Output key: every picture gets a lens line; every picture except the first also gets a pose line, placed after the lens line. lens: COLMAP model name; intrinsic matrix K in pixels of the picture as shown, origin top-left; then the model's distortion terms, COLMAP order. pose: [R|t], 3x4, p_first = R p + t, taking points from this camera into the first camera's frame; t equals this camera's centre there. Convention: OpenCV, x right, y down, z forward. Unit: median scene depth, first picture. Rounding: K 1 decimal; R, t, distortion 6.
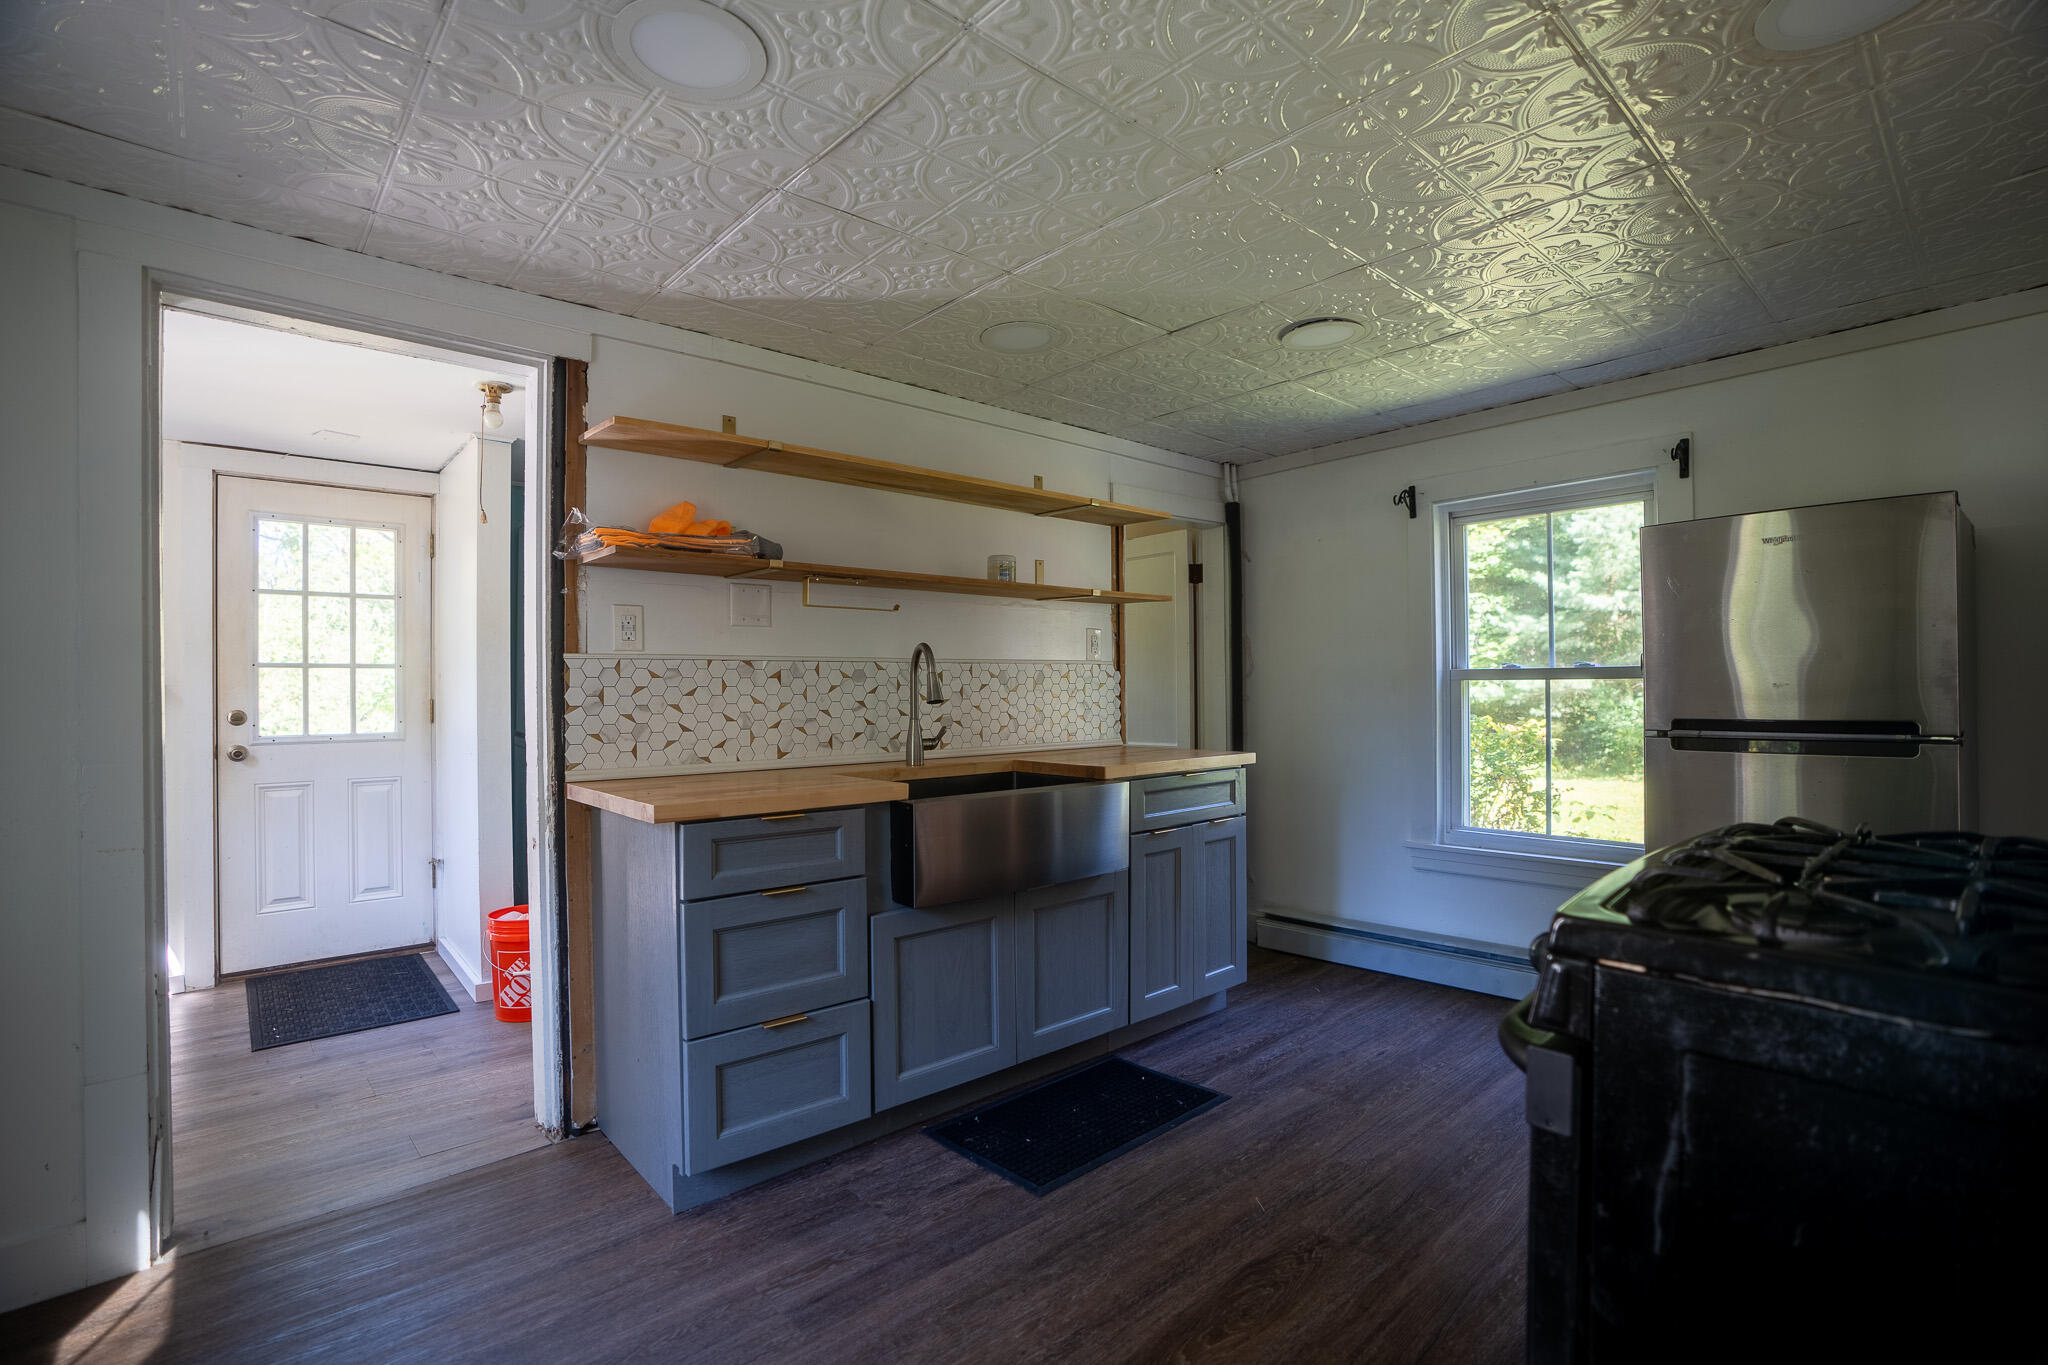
lens RADIAL K [[936.0, 0, 1024.4], [0, 936.0, 685.0], [0, 0, 1]] dist [-0.068652, 0.023501]
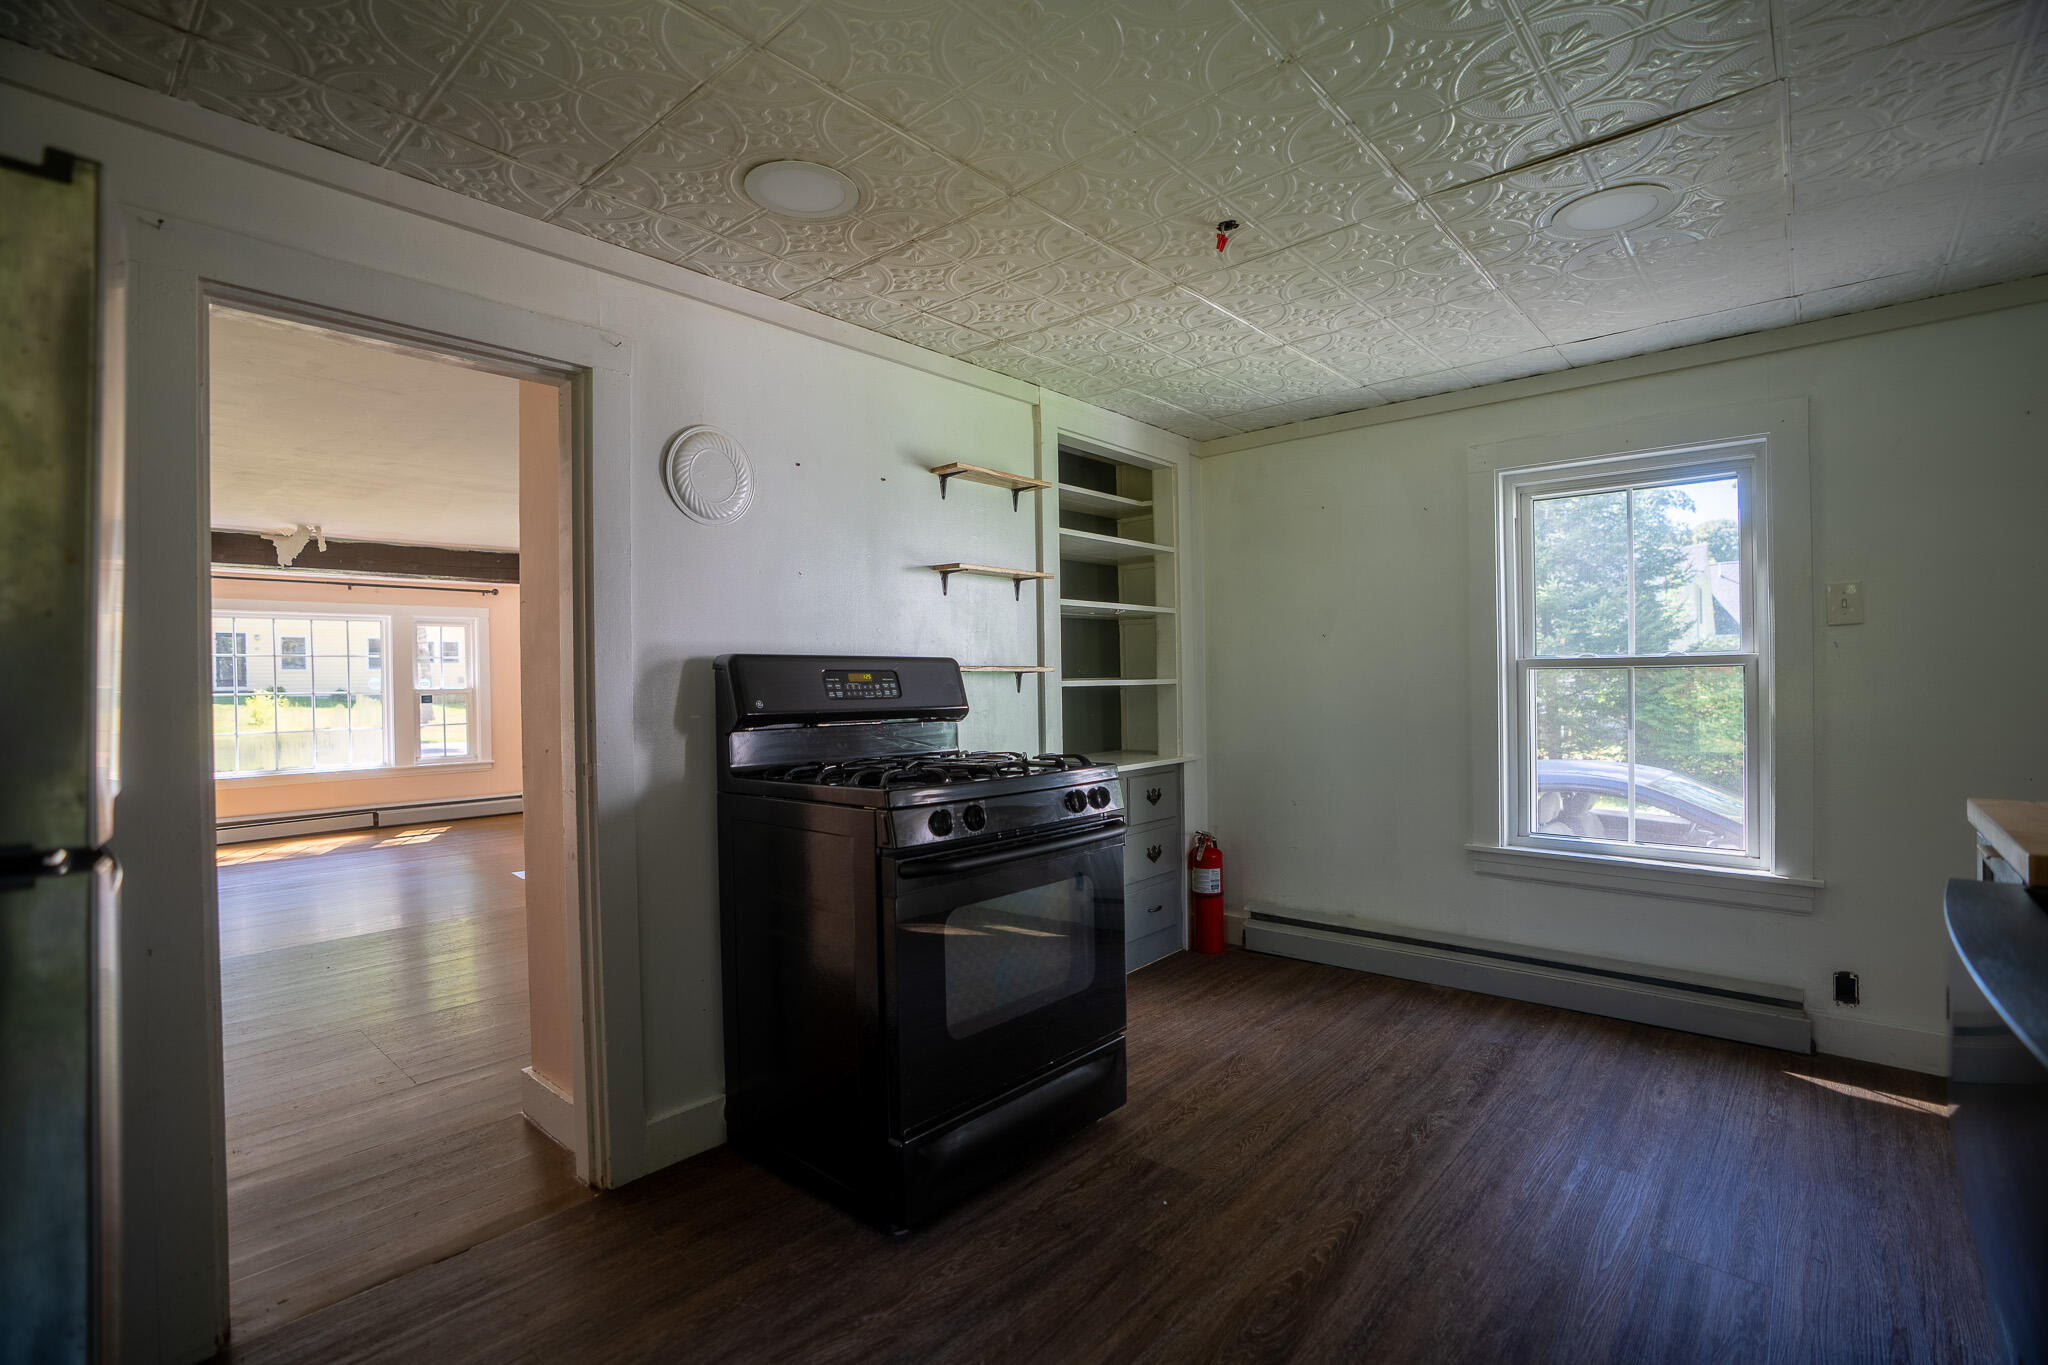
lens RADIAL K [[936.0, 0, 1024.4], [0, 936.0, 685.0], [0, 0, 1]] dist [-0.068652, 0.023501]
pose [[-0.992558, 0.027563, -0.118609, 0.400913], [0.027787, 0.999614, -0.000240, 0.003616], [0.118557, -0.003534, -0.992941, 1.272339]]
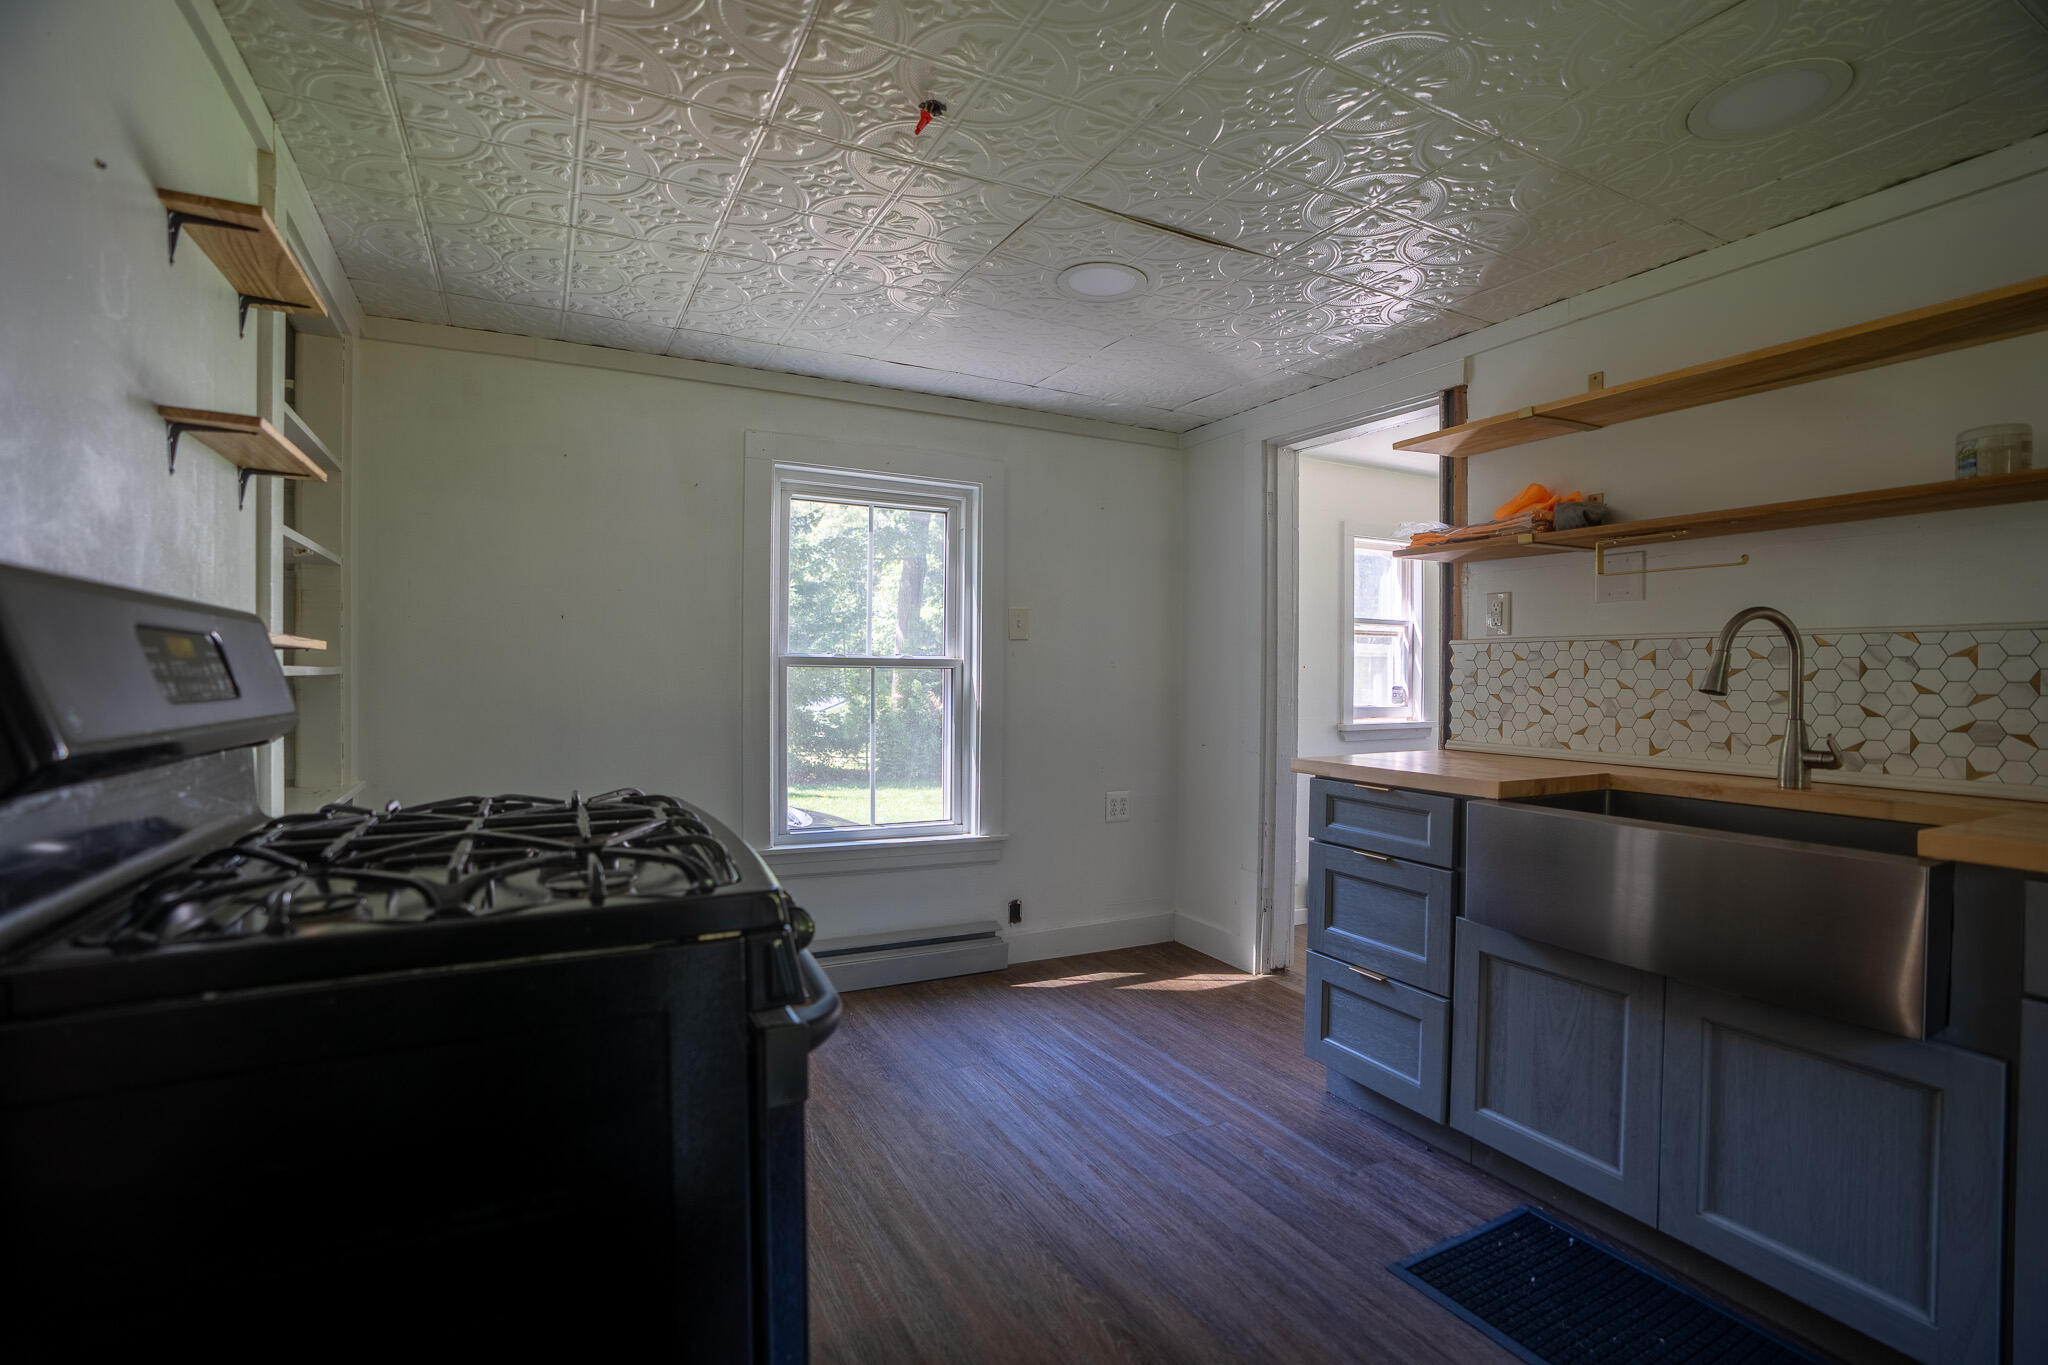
lens RADIAL K [[936.0, 0, 1024.4], [0, 936.0, 685.0], [0, 0, 1]] dist [-0.068652, 0.023501]
pose [[-0.240740, 0.021675, -0.970347, 0.735094], [-0.000433, 0.999748, 0.022439, -0.002907], [0.970589, 0.005822, -0.240670, 0.710579]]
